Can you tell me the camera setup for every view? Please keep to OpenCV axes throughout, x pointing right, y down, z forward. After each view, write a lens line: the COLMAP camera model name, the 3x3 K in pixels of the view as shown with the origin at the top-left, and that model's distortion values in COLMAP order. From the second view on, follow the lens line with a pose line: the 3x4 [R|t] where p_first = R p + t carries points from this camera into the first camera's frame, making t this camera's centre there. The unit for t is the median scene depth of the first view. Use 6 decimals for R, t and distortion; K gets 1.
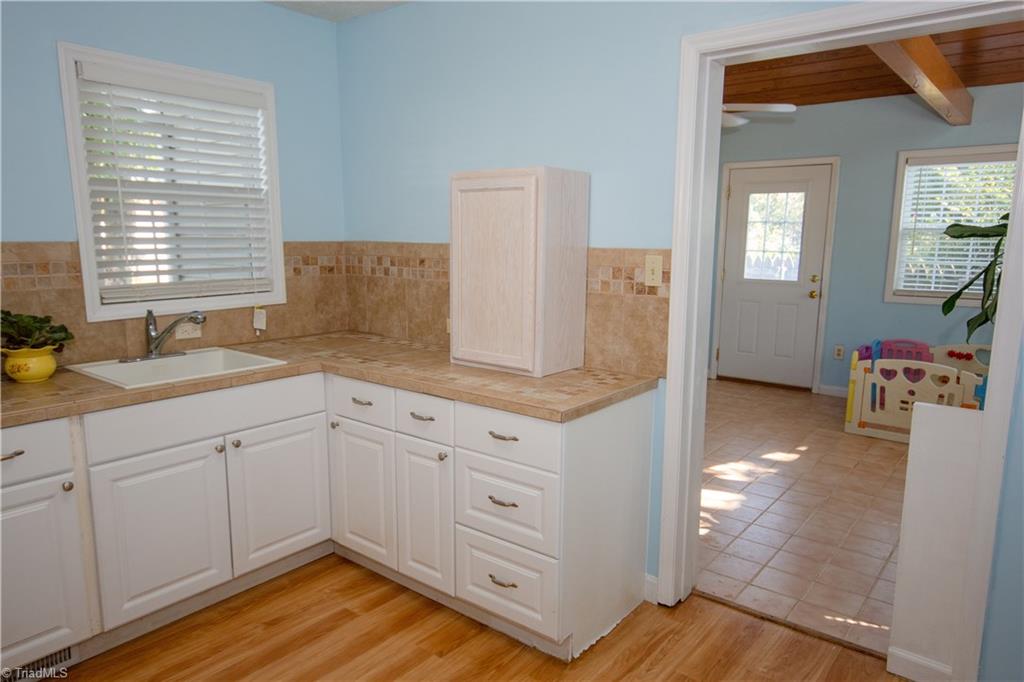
lens RADIAL K [[674.5, 0, 512.8], [0, 674.5, 351.6], [0, 0, 1]] dist [-0.001771, 0.005629]
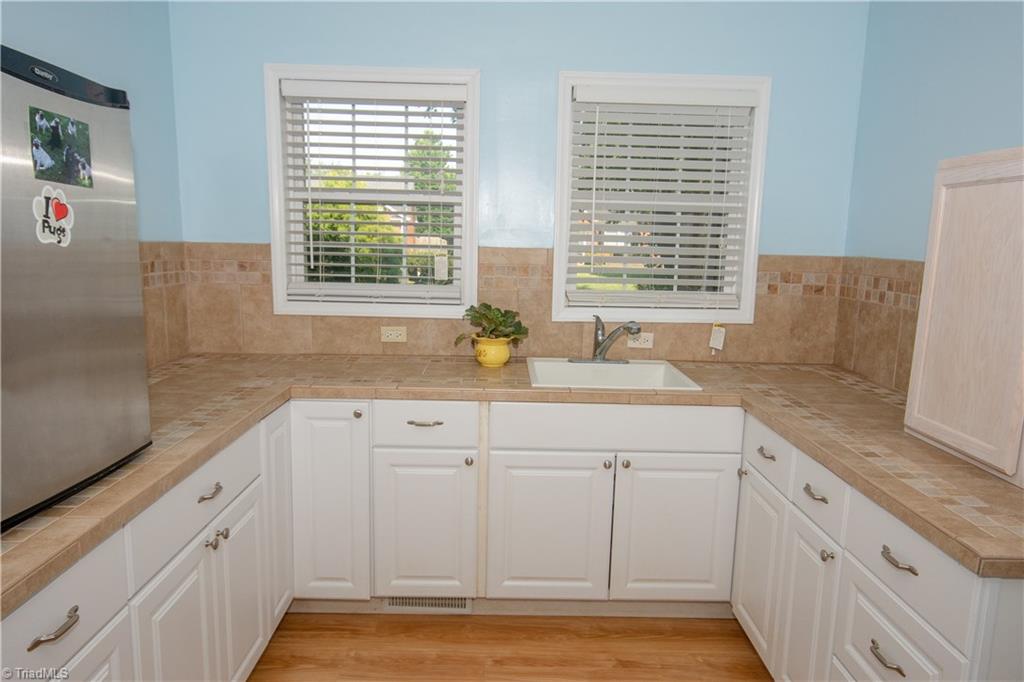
lens RADIAL K [[674.5, 0, 512.8], [0, 674.5, 351.6], [0, 0, 1]] dist [-0.001771, 0.005629]
pose [[0.637818, 0.137010, -0.757902, 0.167265], [-0.152582, 0.987024, 0.050024, -0.037929], [0.754922, 0.083736, 0.650447, 0.222862]]
